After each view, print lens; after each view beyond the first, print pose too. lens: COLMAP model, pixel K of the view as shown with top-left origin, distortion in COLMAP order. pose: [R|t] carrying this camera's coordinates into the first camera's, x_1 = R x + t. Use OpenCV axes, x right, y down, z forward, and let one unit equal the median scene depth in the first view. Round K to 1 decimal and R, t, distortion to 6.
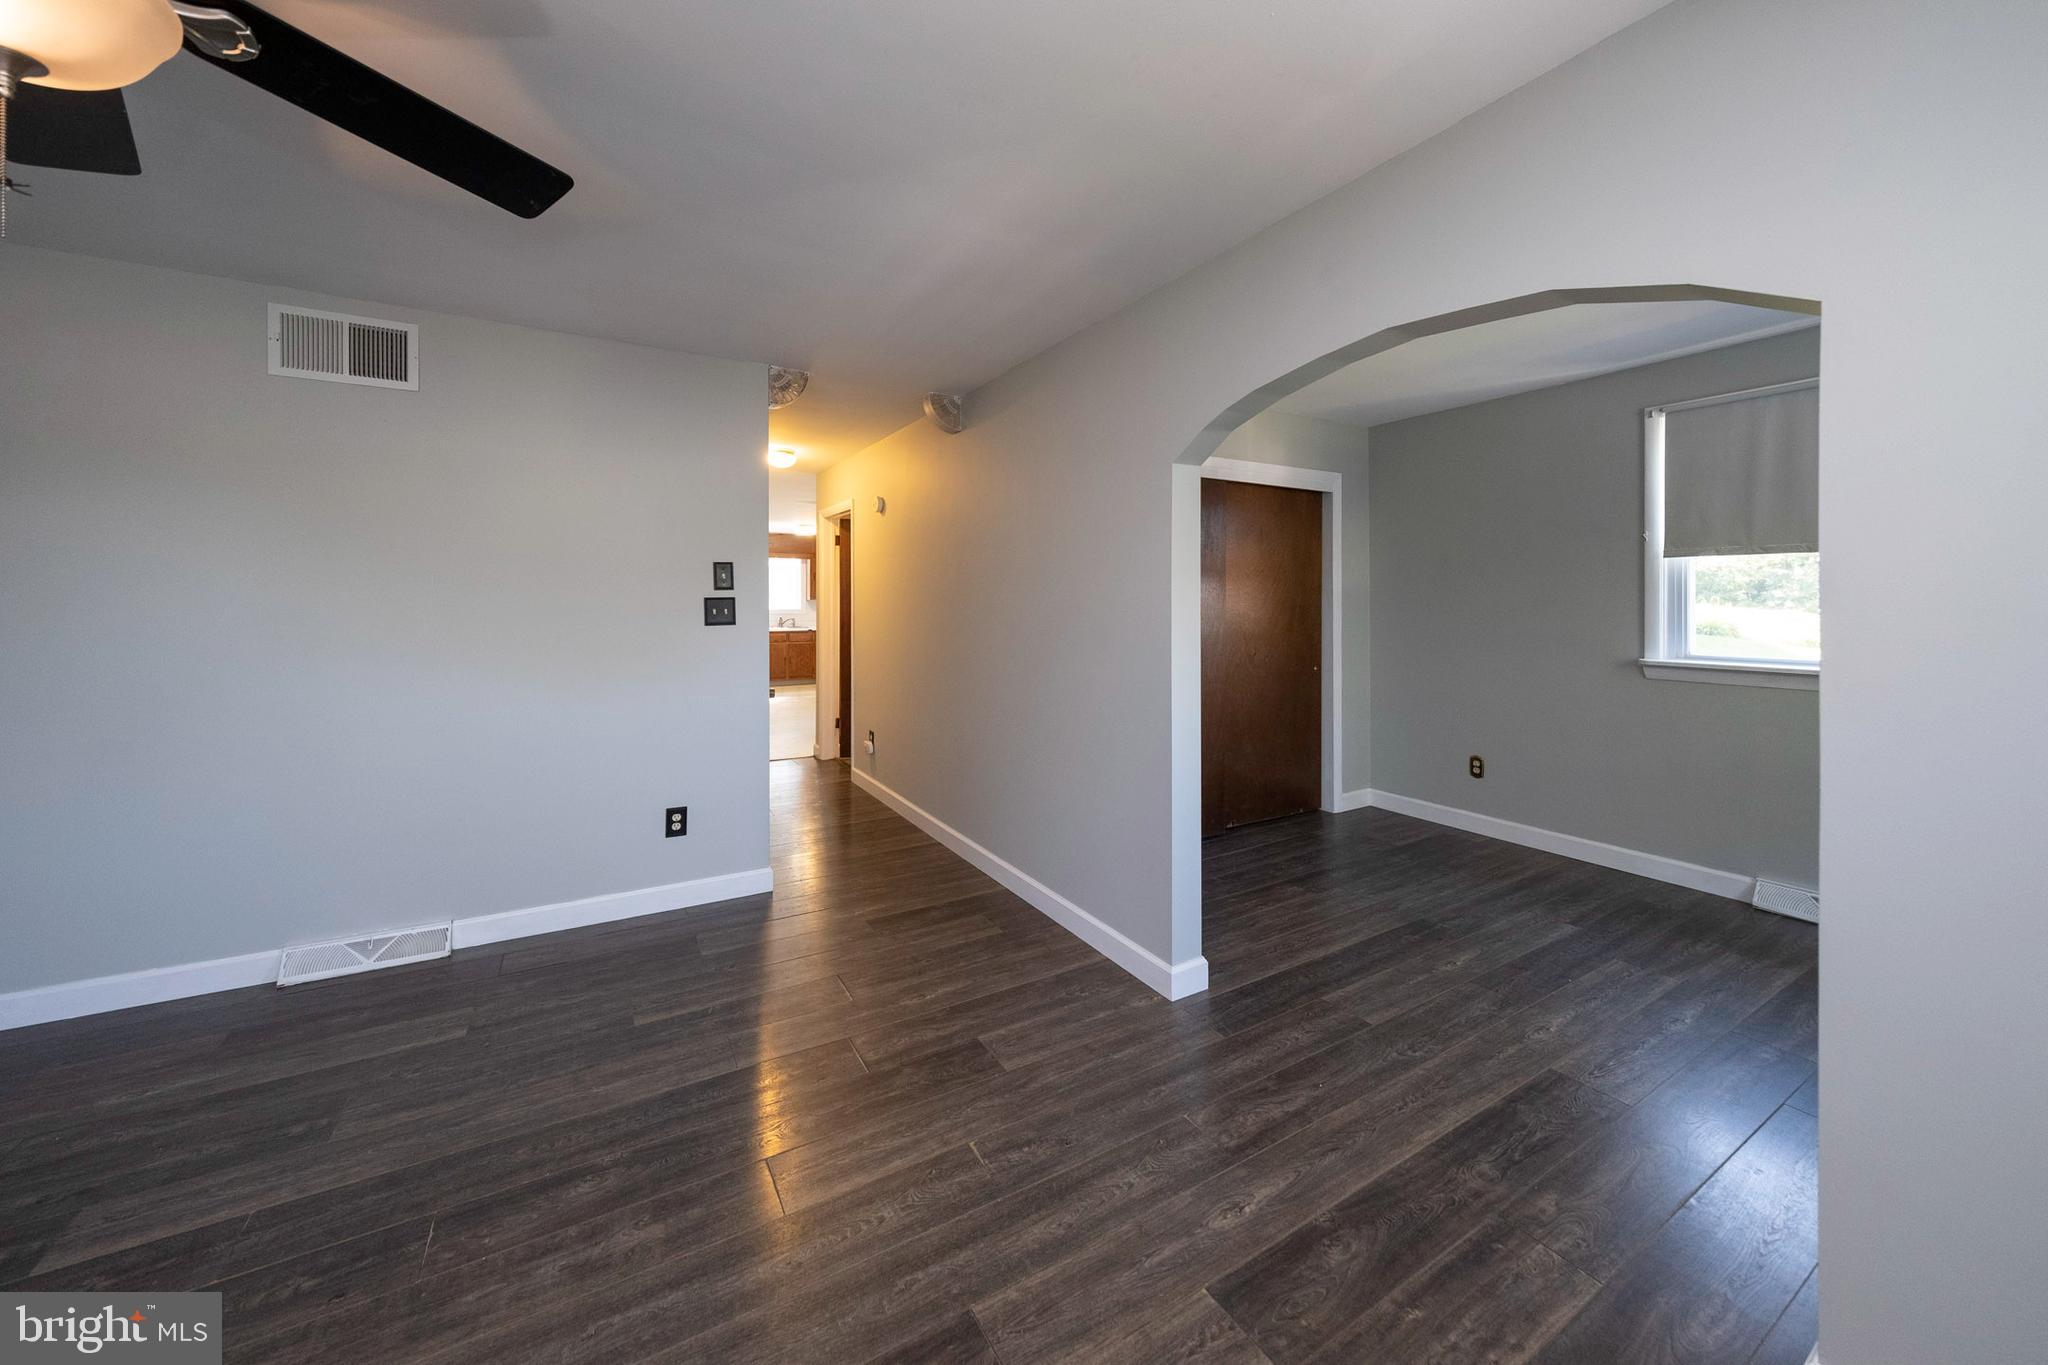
lens RADIAL K [[736.9, 0, 989.0], [0, 736.9, 605.5], [0, 0, 1]] dist [0.006057, -0.000339]
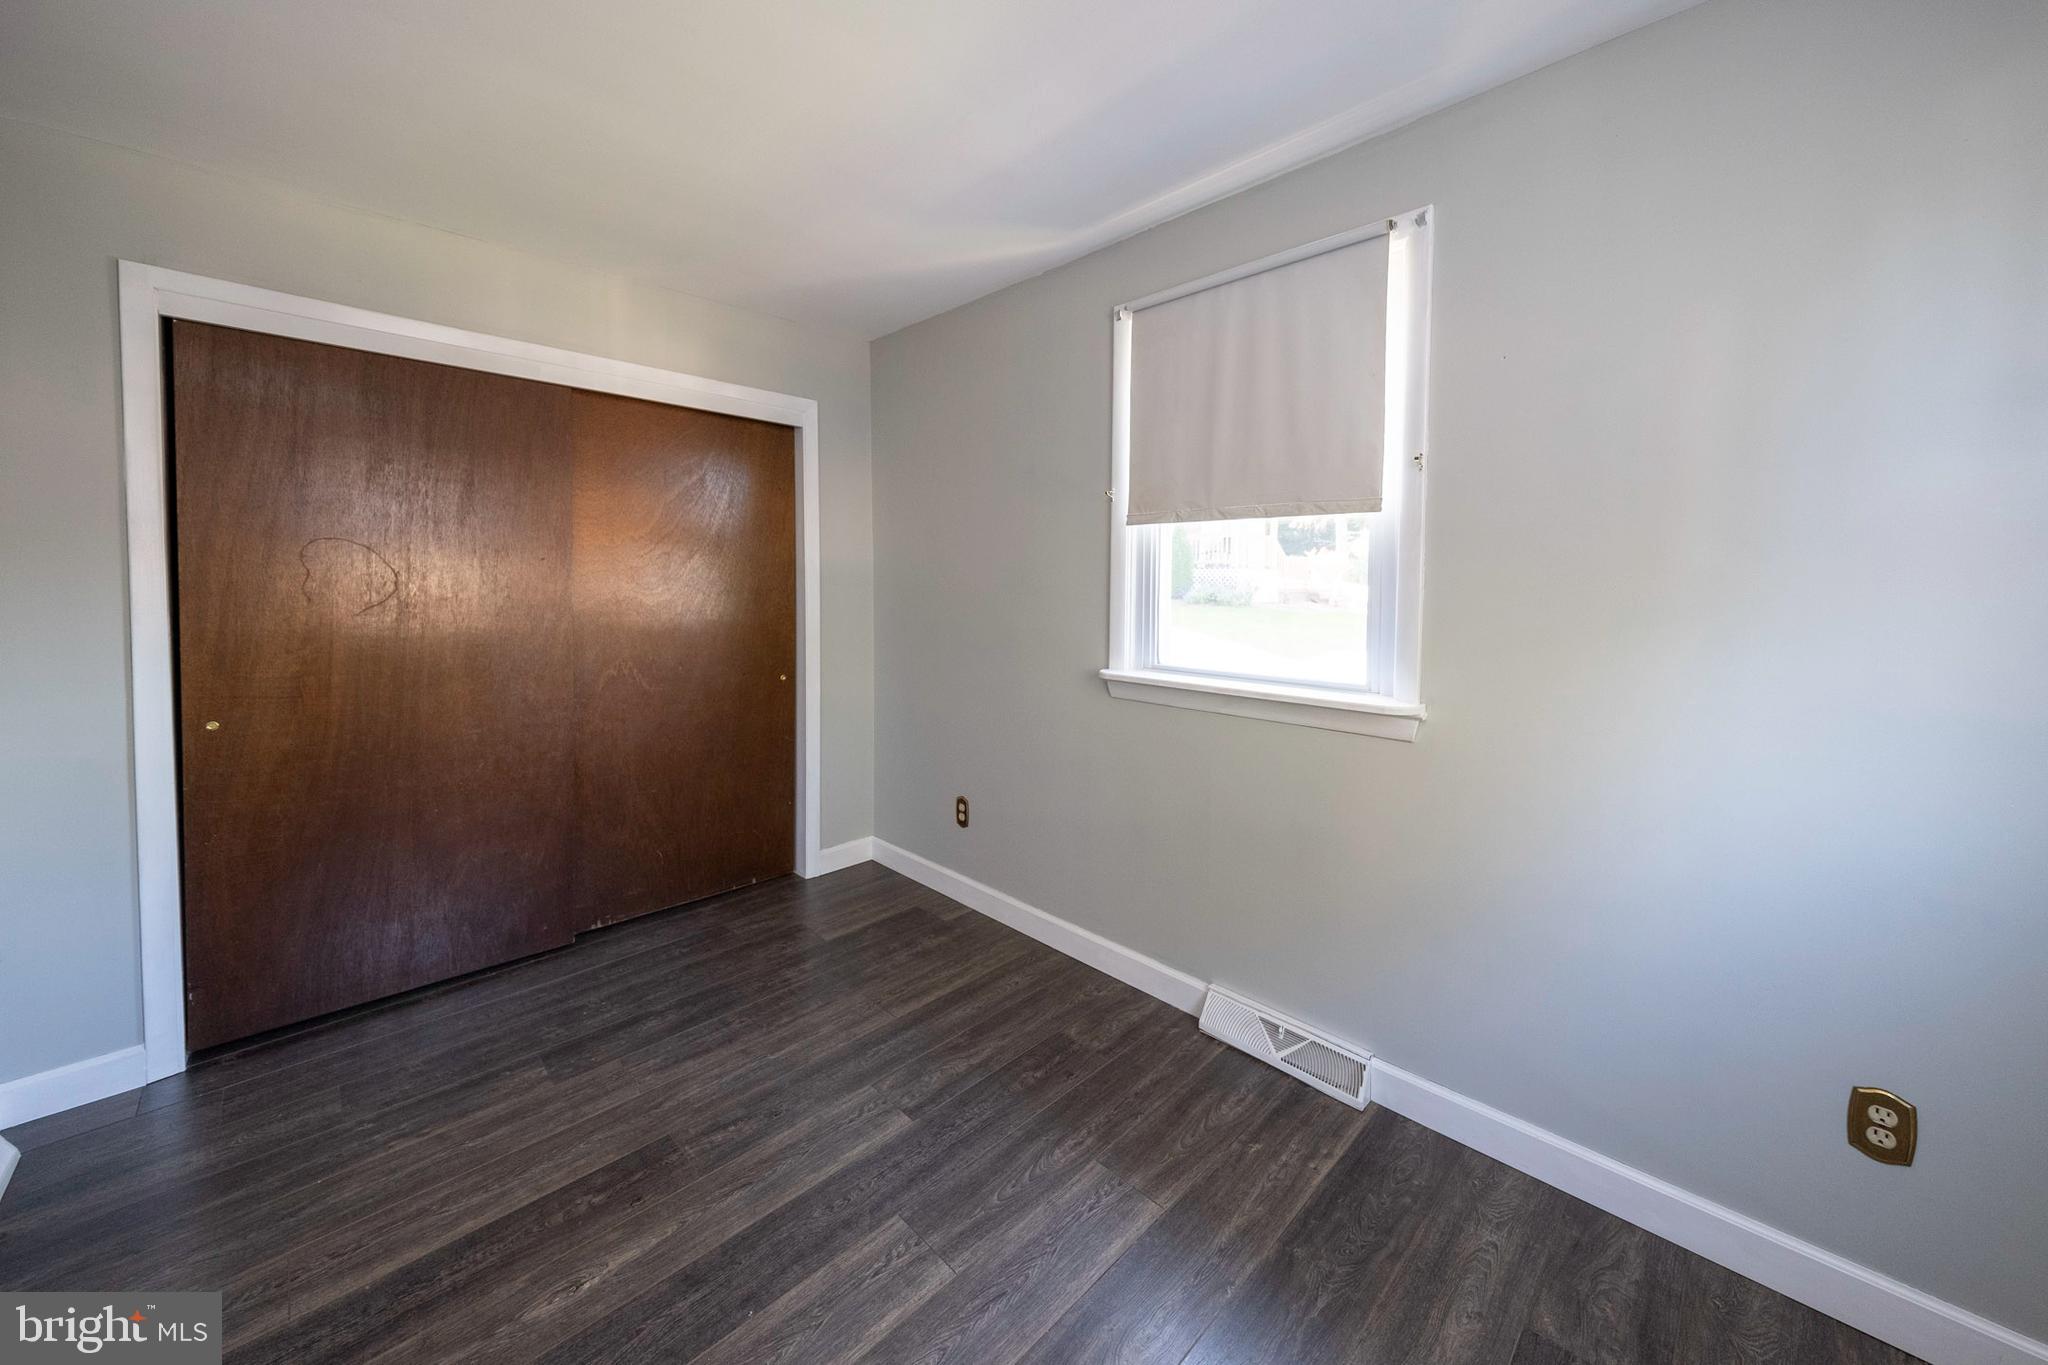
lens RADIAL K [[736.9, 0, 989.0], [0, 736.9, 605.5], [0, 0, 1]] dist [0.006057, -0.000339]
pose [[0.974868, 0.002051, 0.222772, 0.638293], [-0.009712, 0.999398, 0.033298, -0.011386], [-0.222570, -0.034624, 0.974302, 0.359258]]
